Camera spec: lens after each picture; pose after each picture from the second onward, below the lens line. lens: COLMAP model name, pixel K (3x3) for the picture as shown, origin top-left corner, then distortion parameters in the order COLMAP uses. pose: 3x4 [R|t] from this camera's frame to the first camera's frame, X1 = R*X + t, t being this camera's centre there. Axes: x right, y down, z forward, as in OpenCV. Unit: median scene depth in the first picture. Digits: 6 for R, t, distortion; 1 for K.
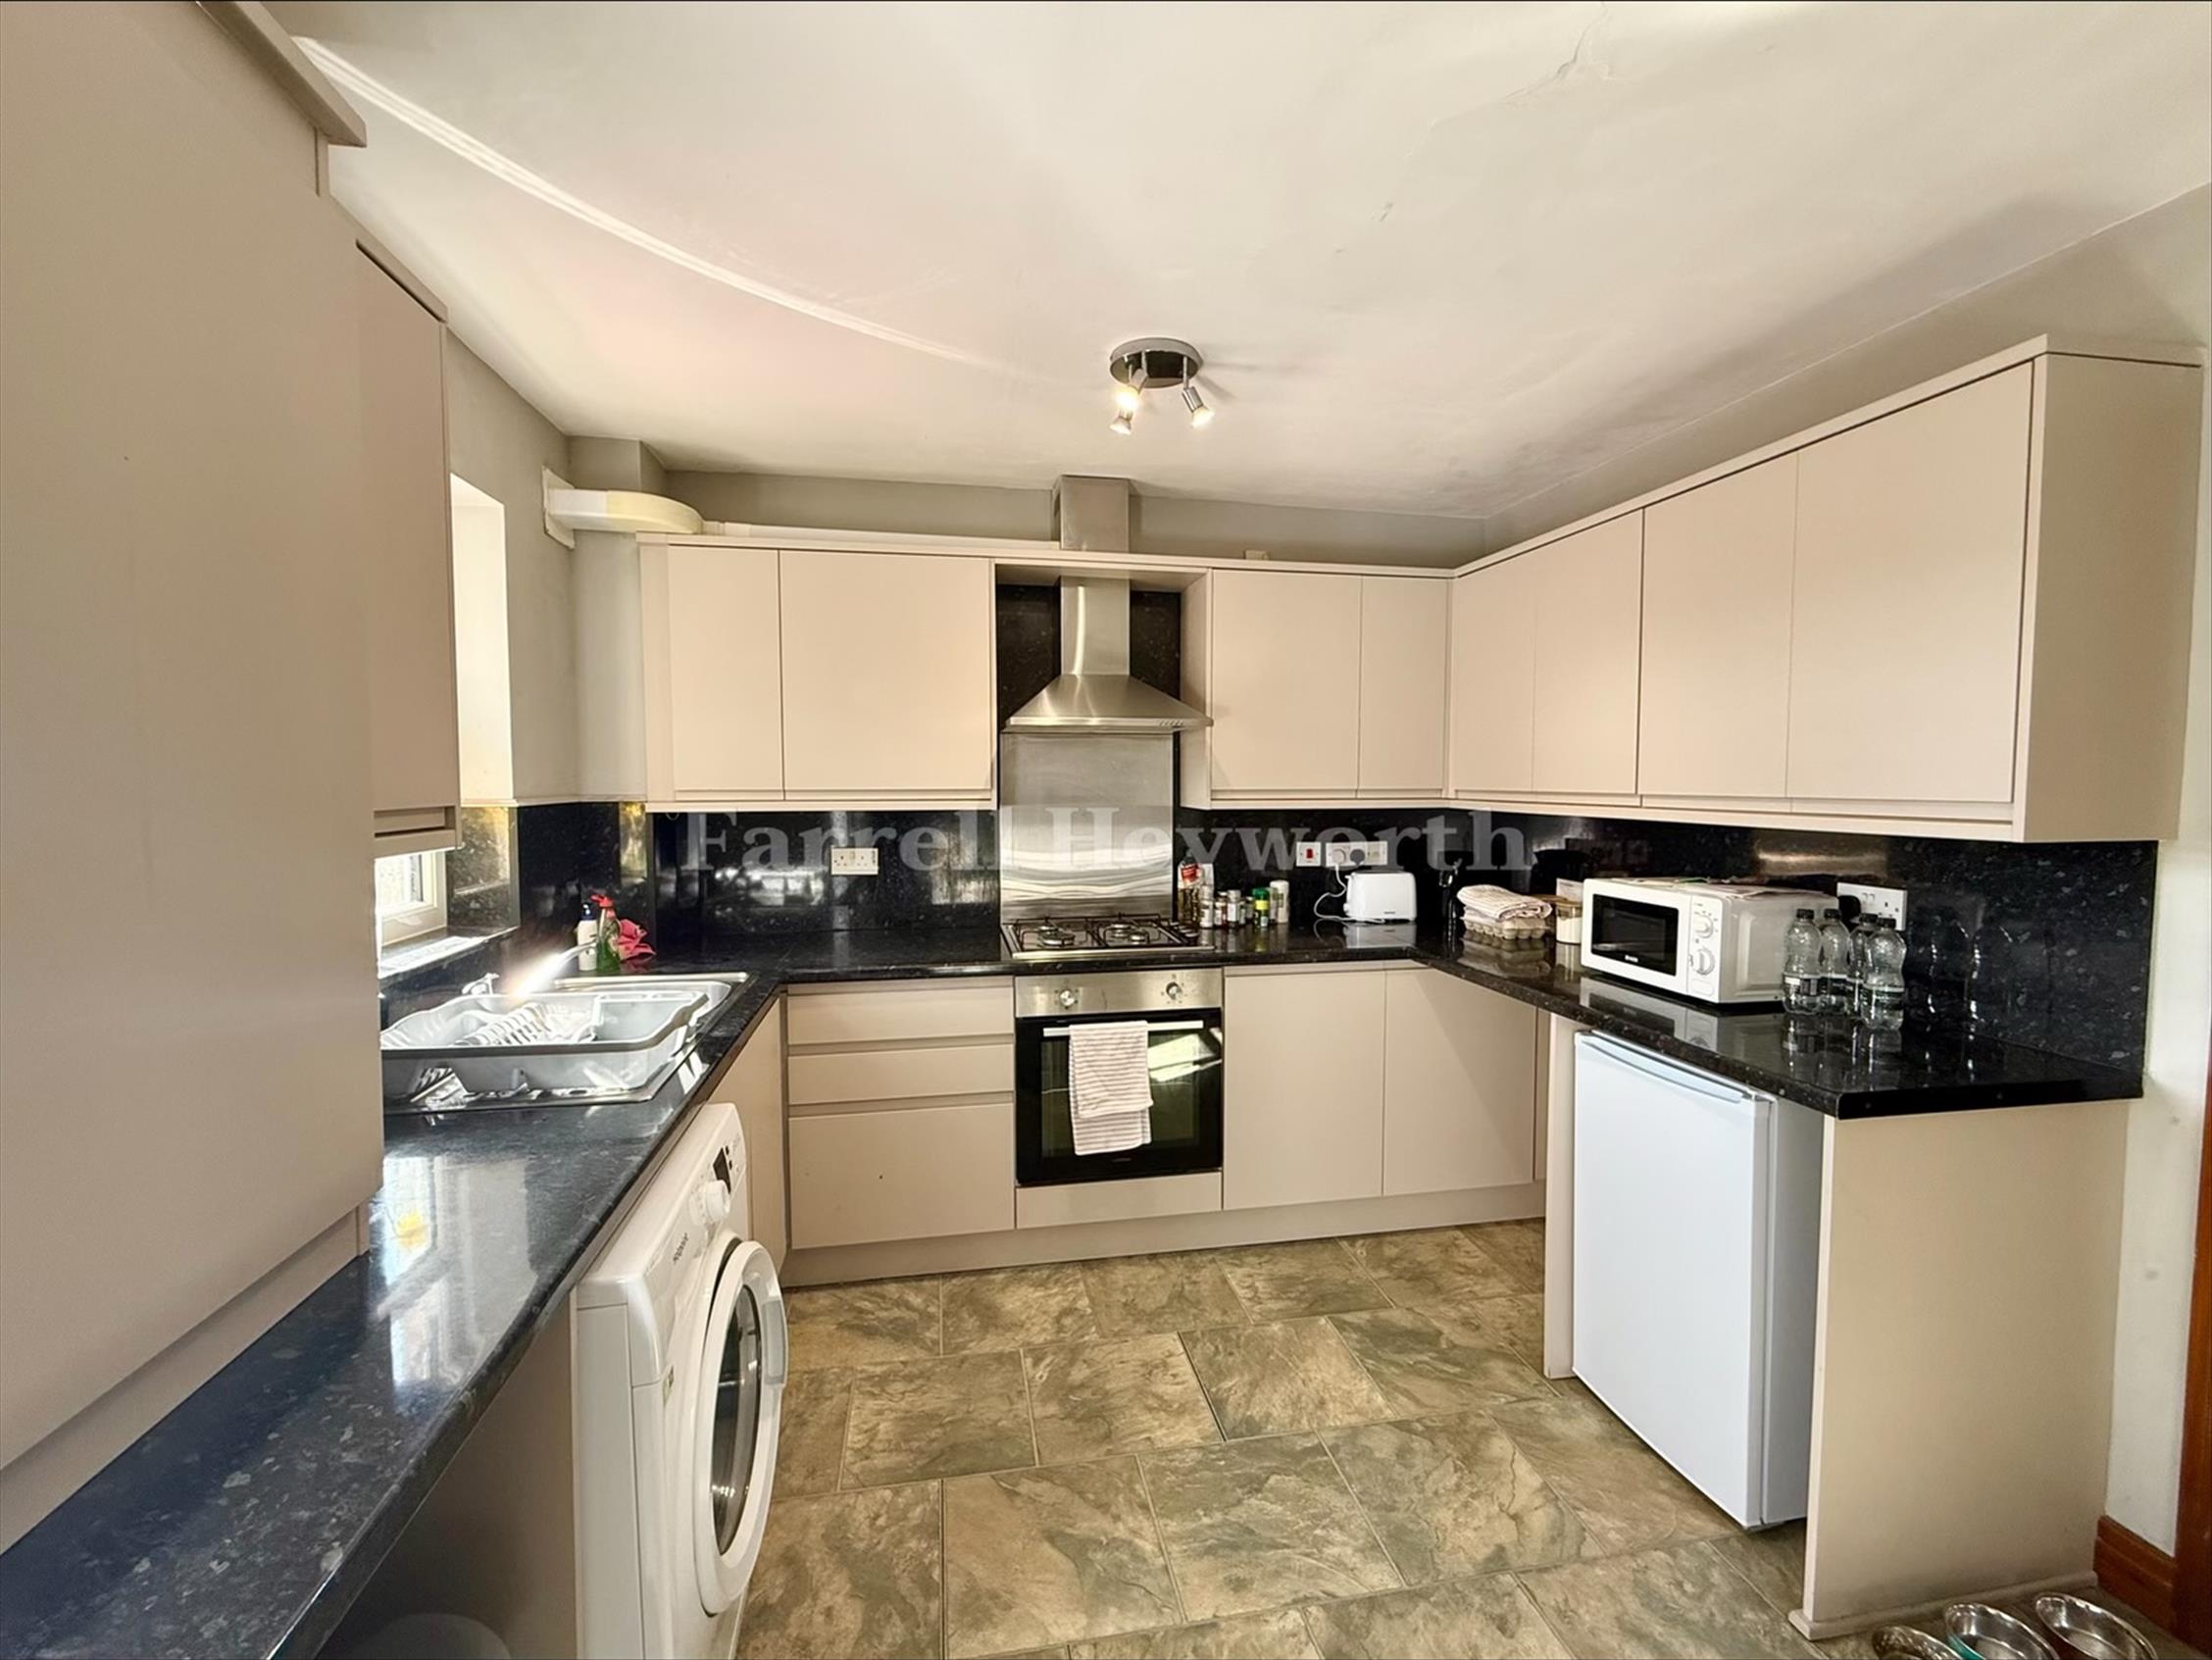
lens RADIAL K [[916.7, 0, 1102.2], [0, 916.7, 823.6], [0, 0, 1]] dist [-0.003497, -0.000315]
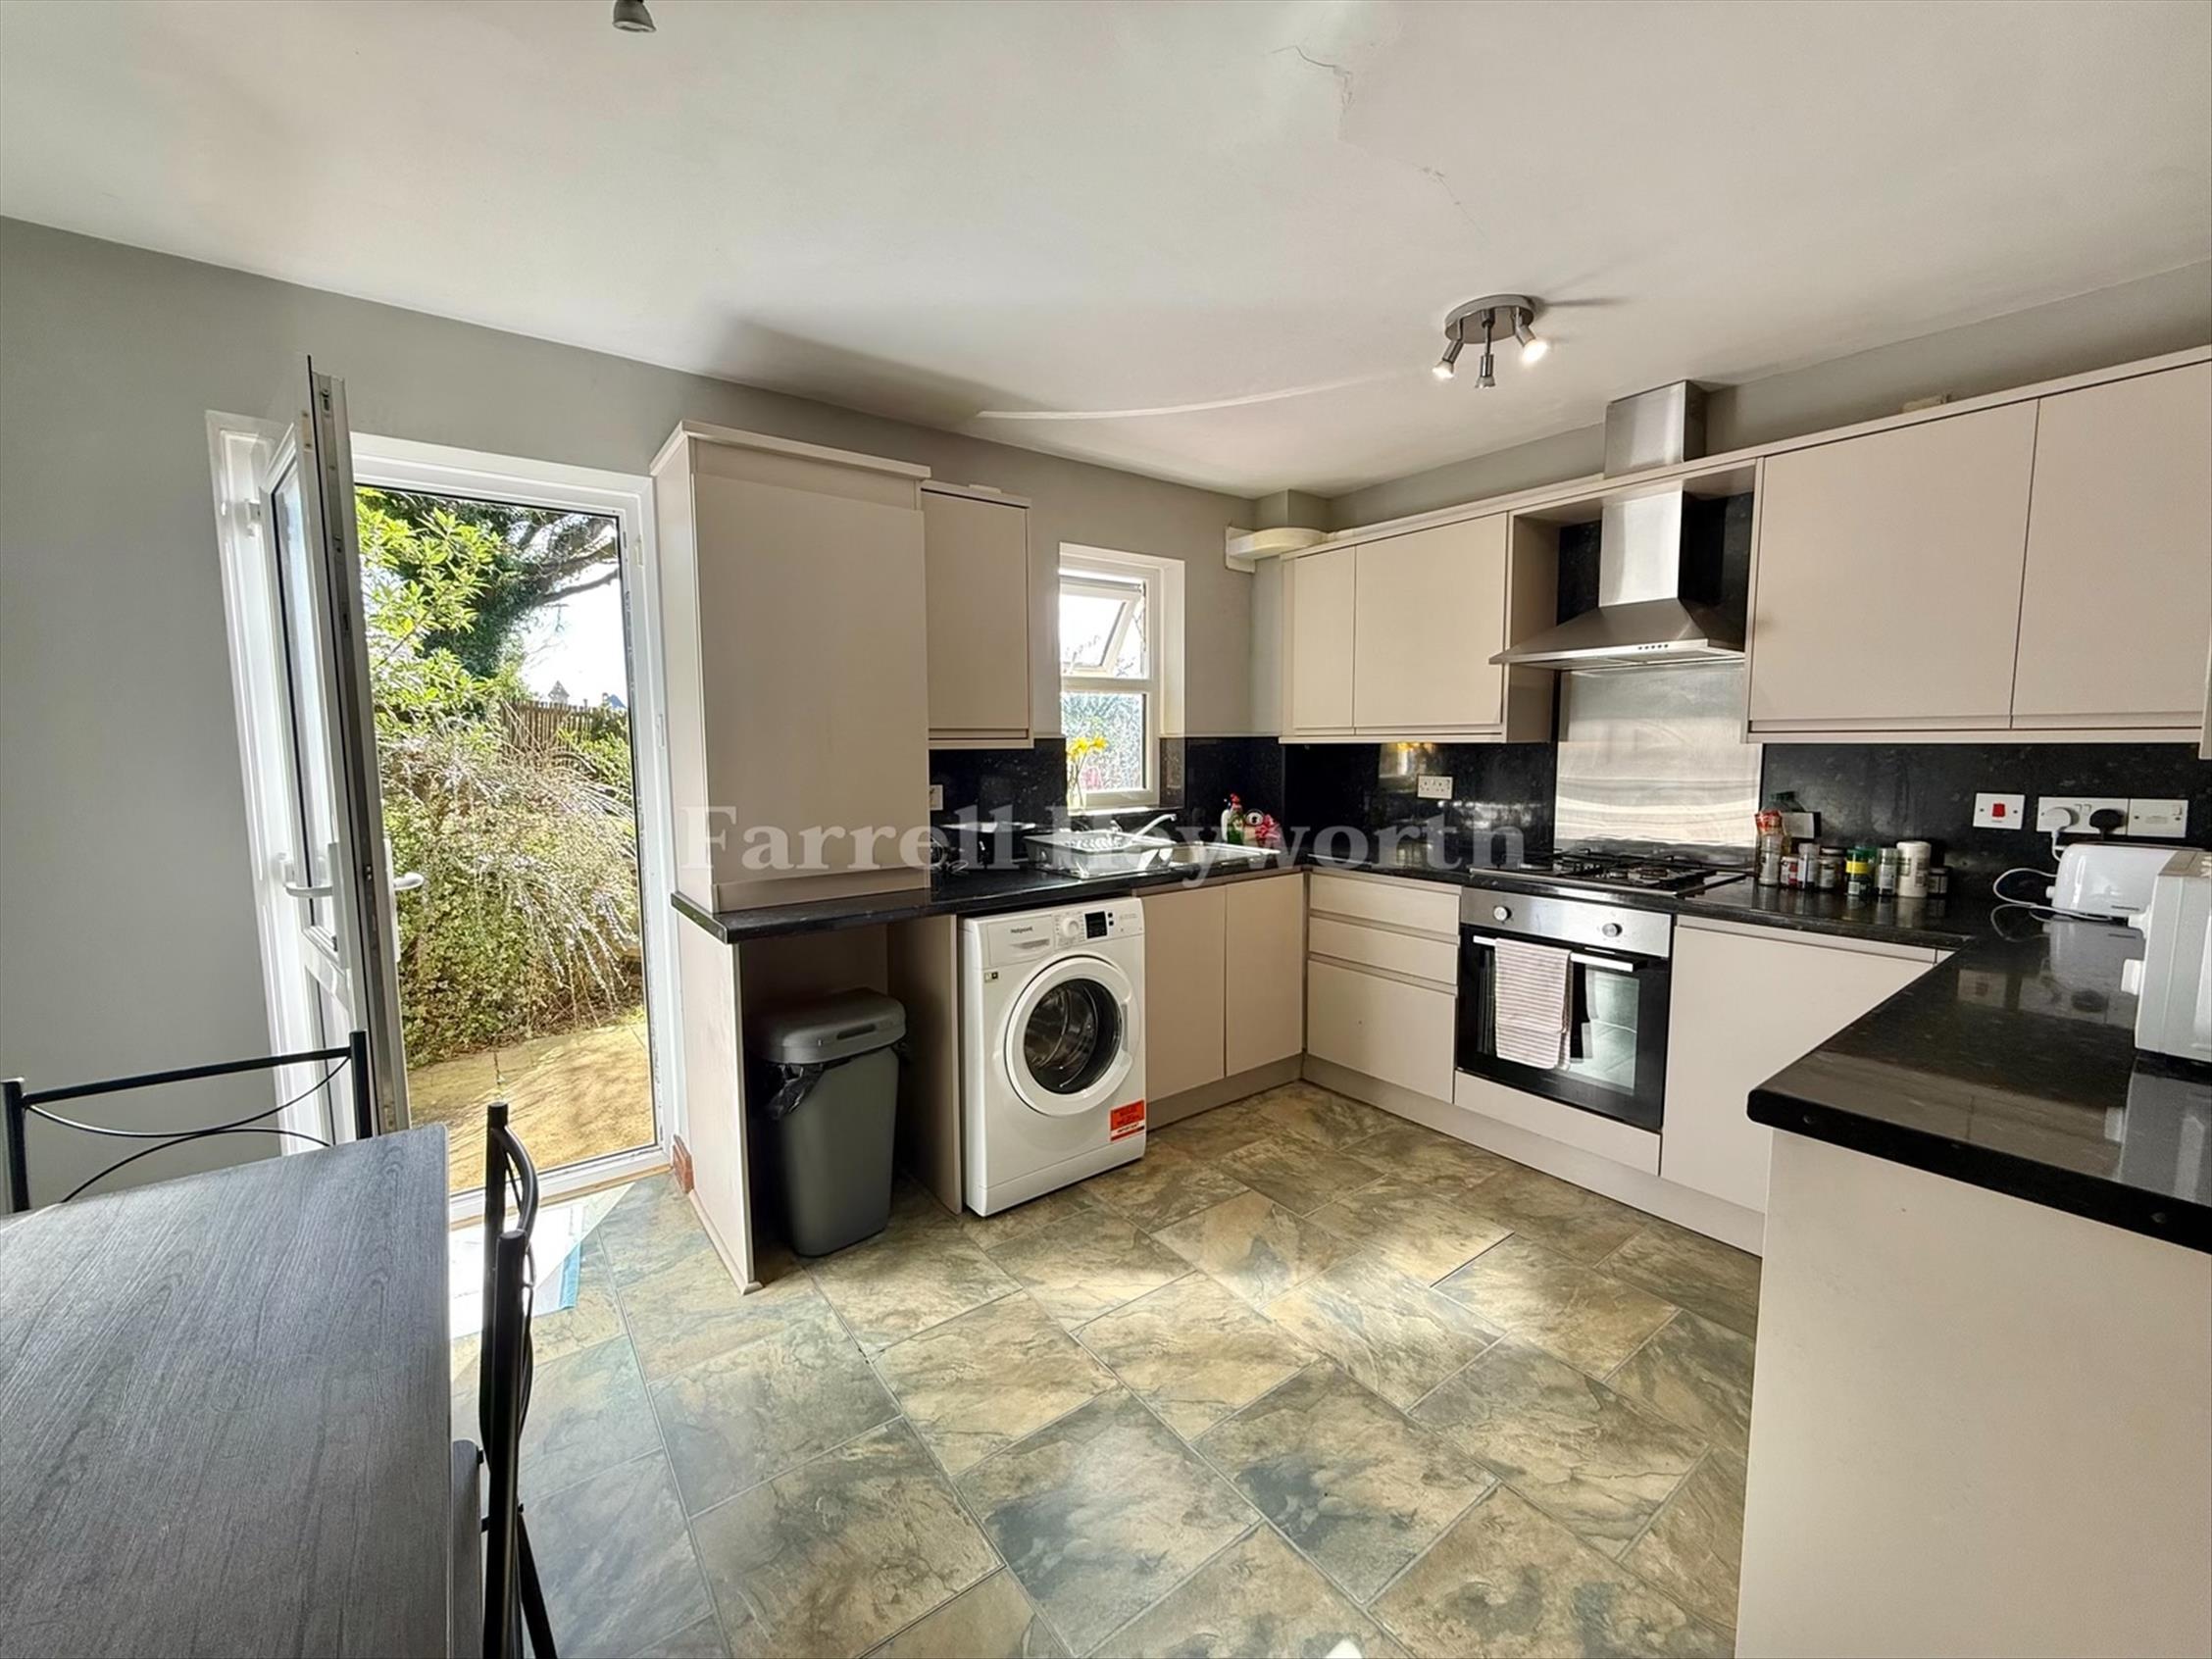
lens RADIAL K [[874.1, 0, 1106.7], [0, 874.1, 821.4], [0, 0, 1]] dist [0.000063, -0.000143]
pose [[0.453198, 0.078896, -0.887912, 0.649488], [-0.035541, 0.996883, 0.070438, 0.023277], [0.890701, -0.000365, 0.454589, 0.105379]]
